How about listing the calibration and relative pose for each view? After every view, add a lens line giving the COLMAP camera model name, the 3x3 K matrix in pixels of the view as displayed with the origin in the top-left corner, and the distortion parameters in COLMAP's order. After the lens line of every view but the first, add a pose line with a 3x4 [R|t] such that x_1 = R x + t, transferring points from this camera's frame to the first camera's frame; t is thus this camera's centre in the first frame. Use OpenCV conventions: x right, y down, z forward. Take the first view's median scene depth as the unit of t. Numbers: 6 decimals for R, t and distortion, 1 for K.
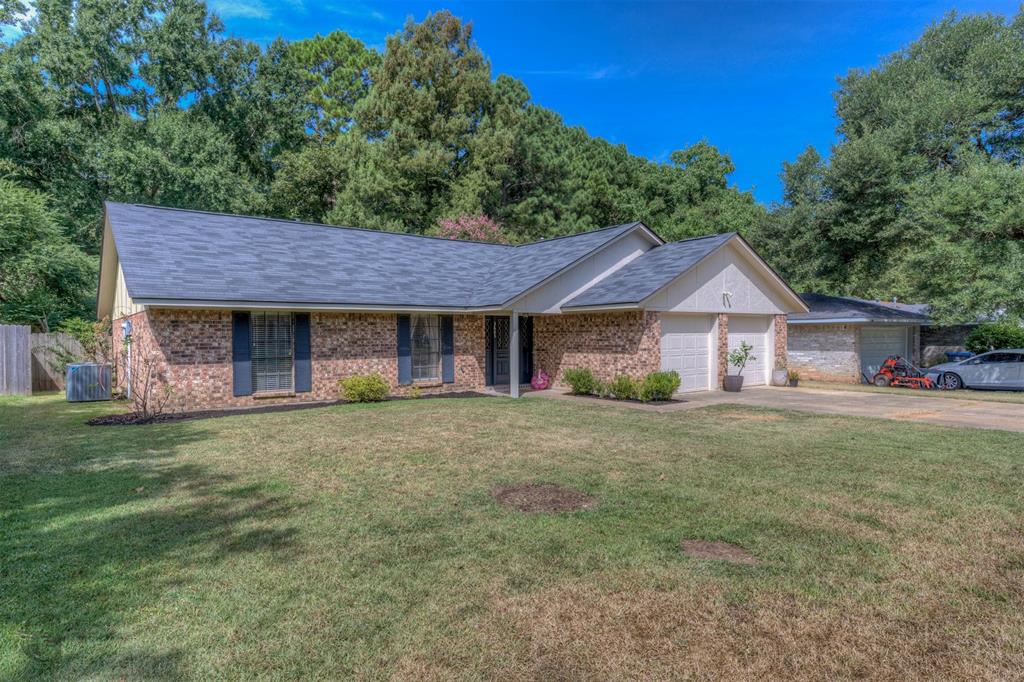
lens RADIAL K [[594.2, 0, 510.3], [0, 594.2, 338.7], [0, 0, 1]] dist [-0.001730, -0.000095]
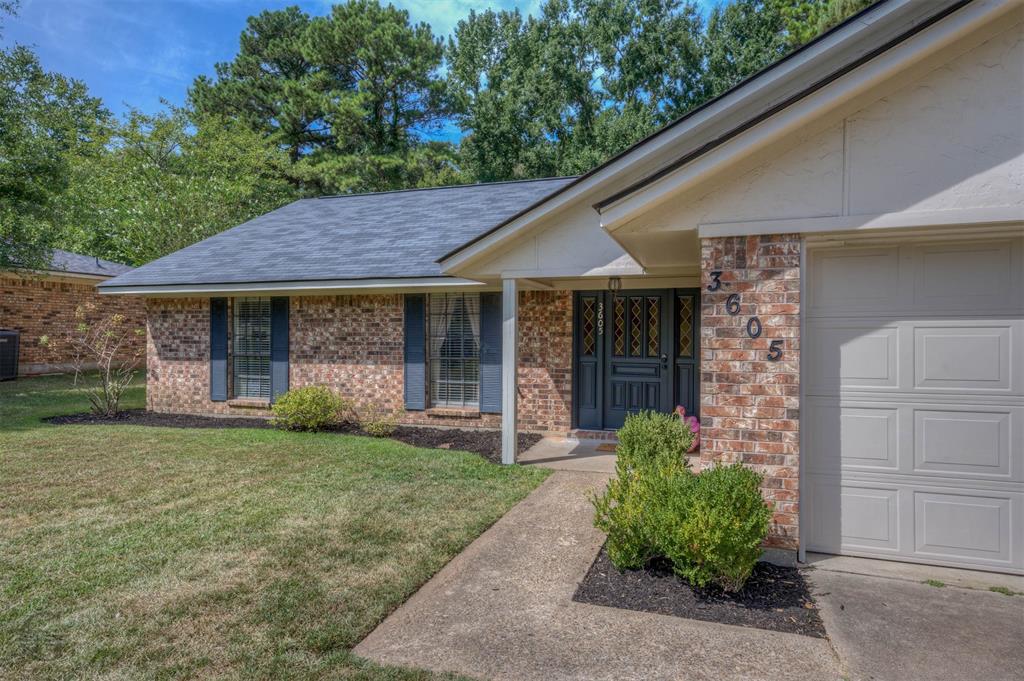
lens RADIAL K [[594.2, 0, 509.4], [0, 594.2, 340.8], [0, 0, 1]] dist [-0.001730, -0.000095]
pose [[0.582266, 0.015263, -0.812855, 0.412199], [-0.012964, 0.999871, 0.009488, -0.000165], [0.812895, 0.005013, 0.582389, 0.783306]]
